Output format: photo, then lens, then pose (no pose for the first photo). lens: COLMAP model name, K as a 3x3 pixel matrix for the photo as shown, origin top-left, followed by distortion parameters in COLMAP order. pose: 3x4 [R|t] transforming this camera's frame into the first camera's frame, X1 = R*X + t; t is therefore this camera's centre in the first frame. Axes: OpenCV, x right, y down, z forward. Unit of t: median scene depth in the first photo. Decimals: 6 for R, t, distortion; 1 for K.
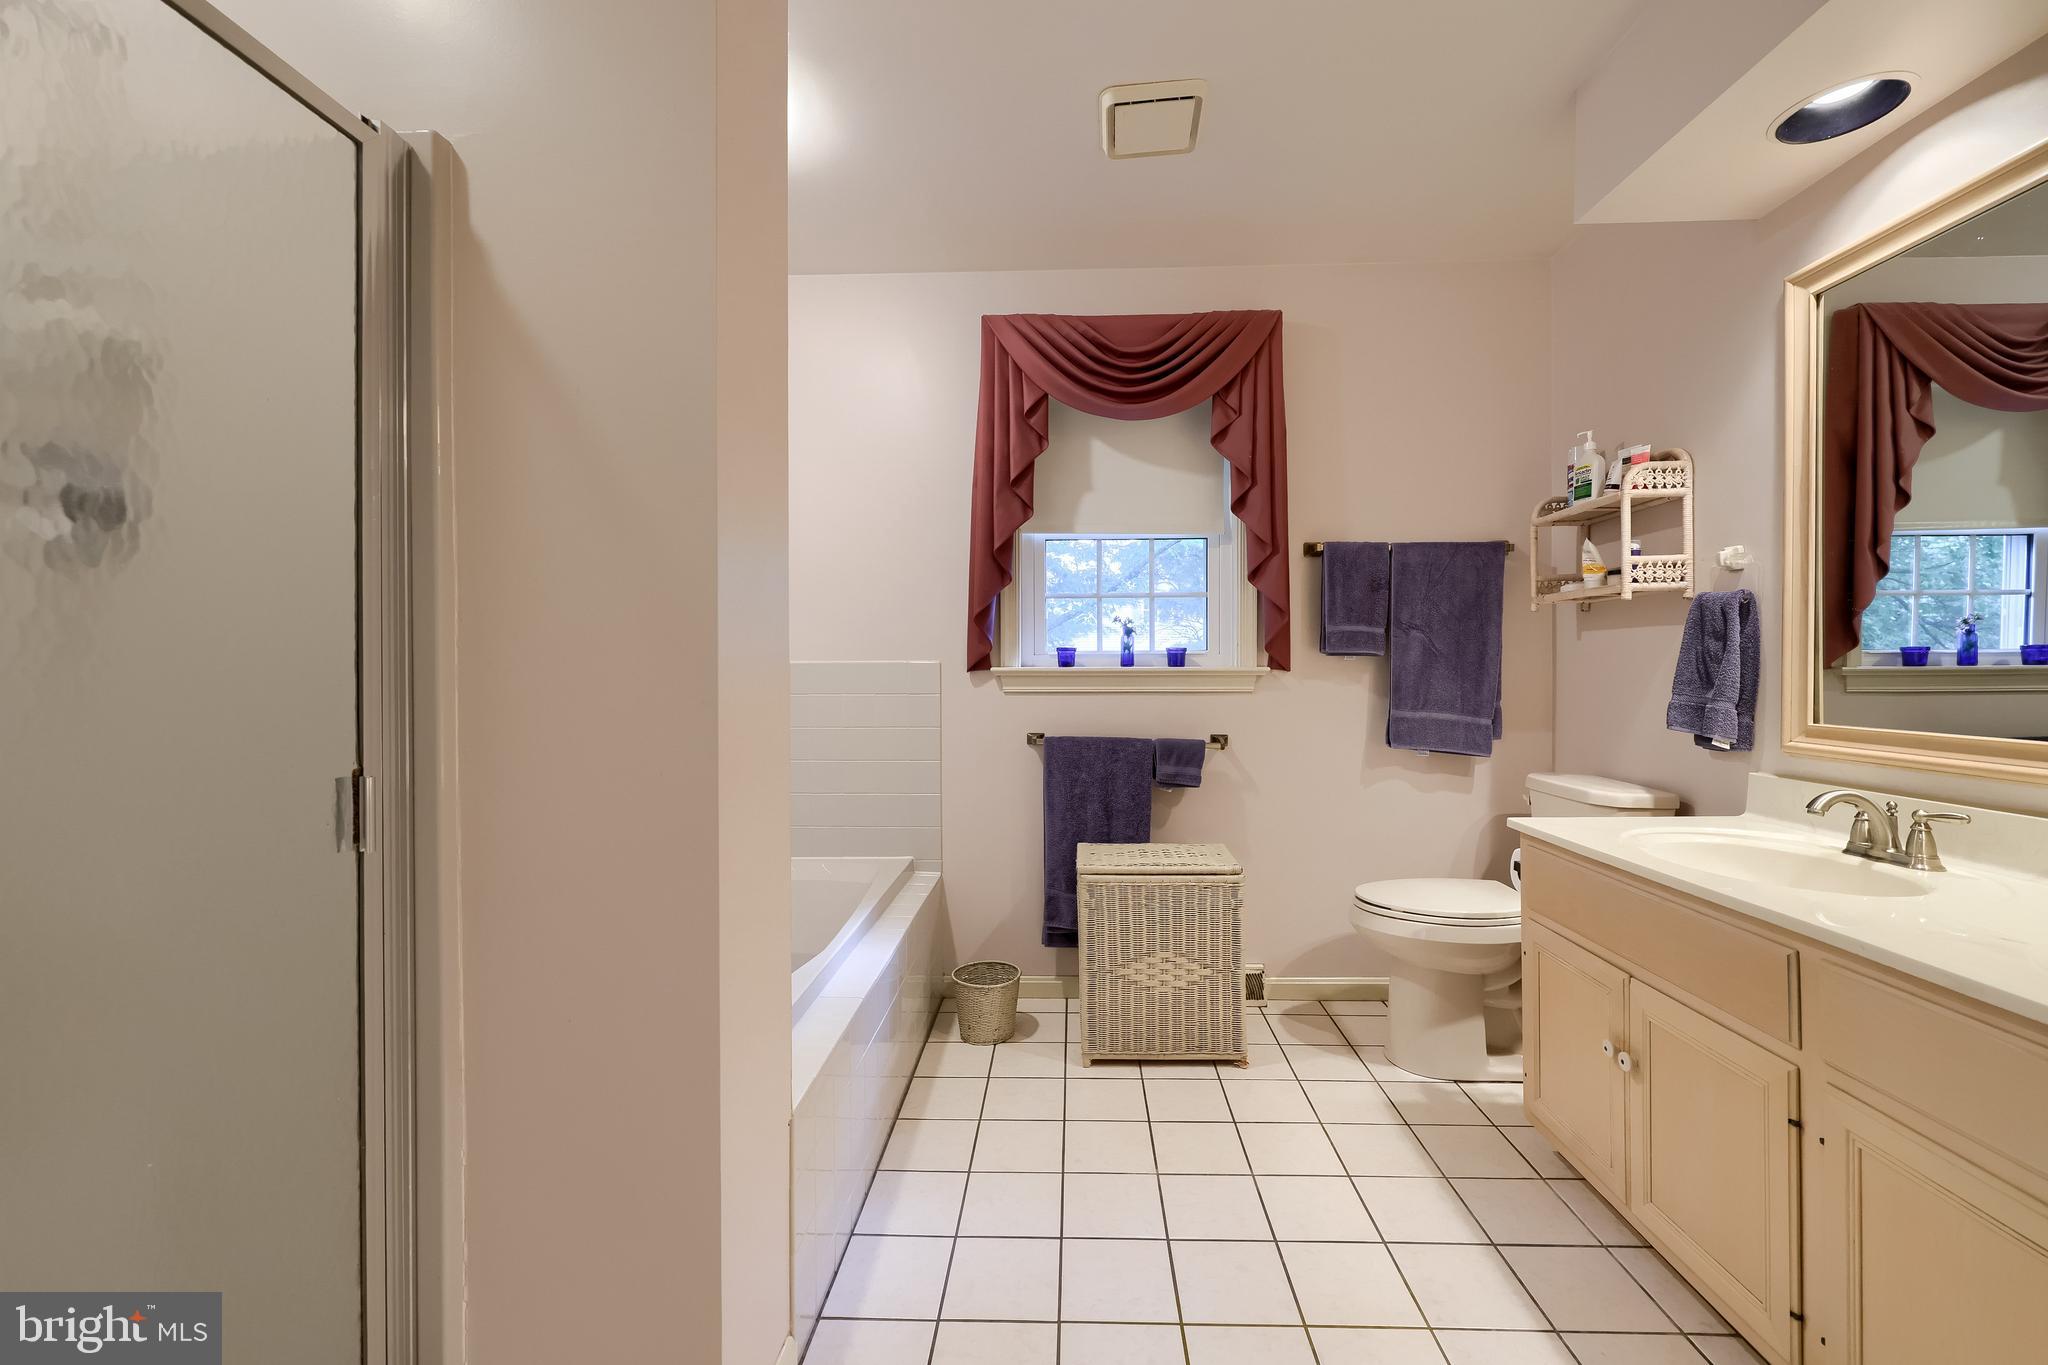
lens RADIAL K [[841.5, 0, 1006.8], [0, 841.5, 669.9], [0, 0, 1]] dist [0.000603, 0.000215]
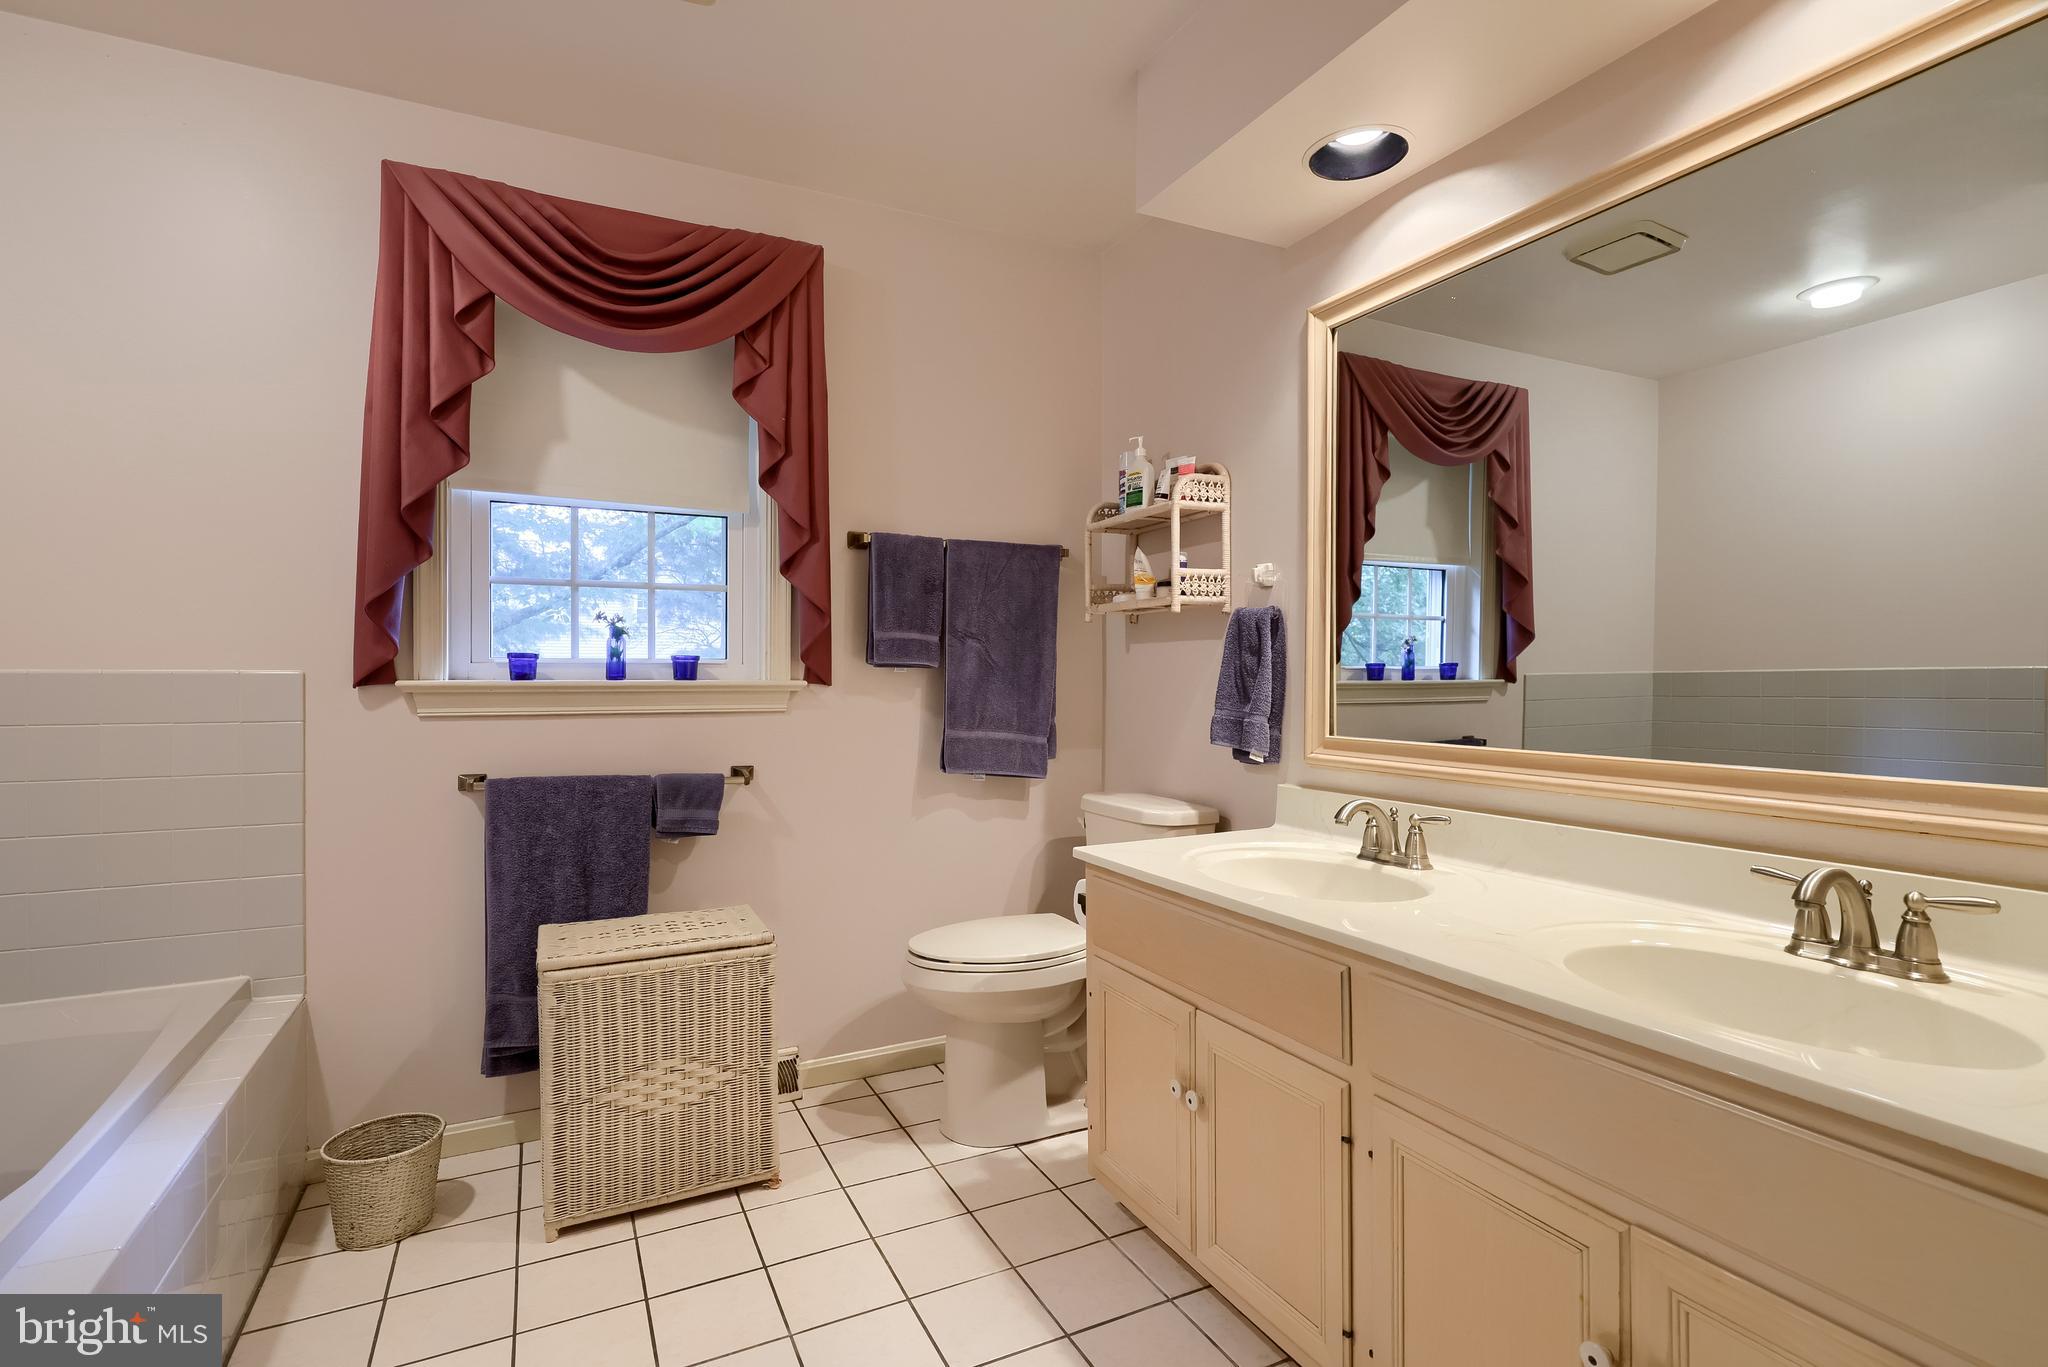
lens RADIAL K [[841.5, 0, 1006.8], [0, 841.5, 670.9], [0, 0, 1]] dist [0.000603, 0.000215]
pose [[0.836574, 0.004358, 0.547836, 0.031890], [0.001232, 0.999951, -0.009835, -0.005121], [-0.547852, 0.008902, 0.836528, 0.242271]]
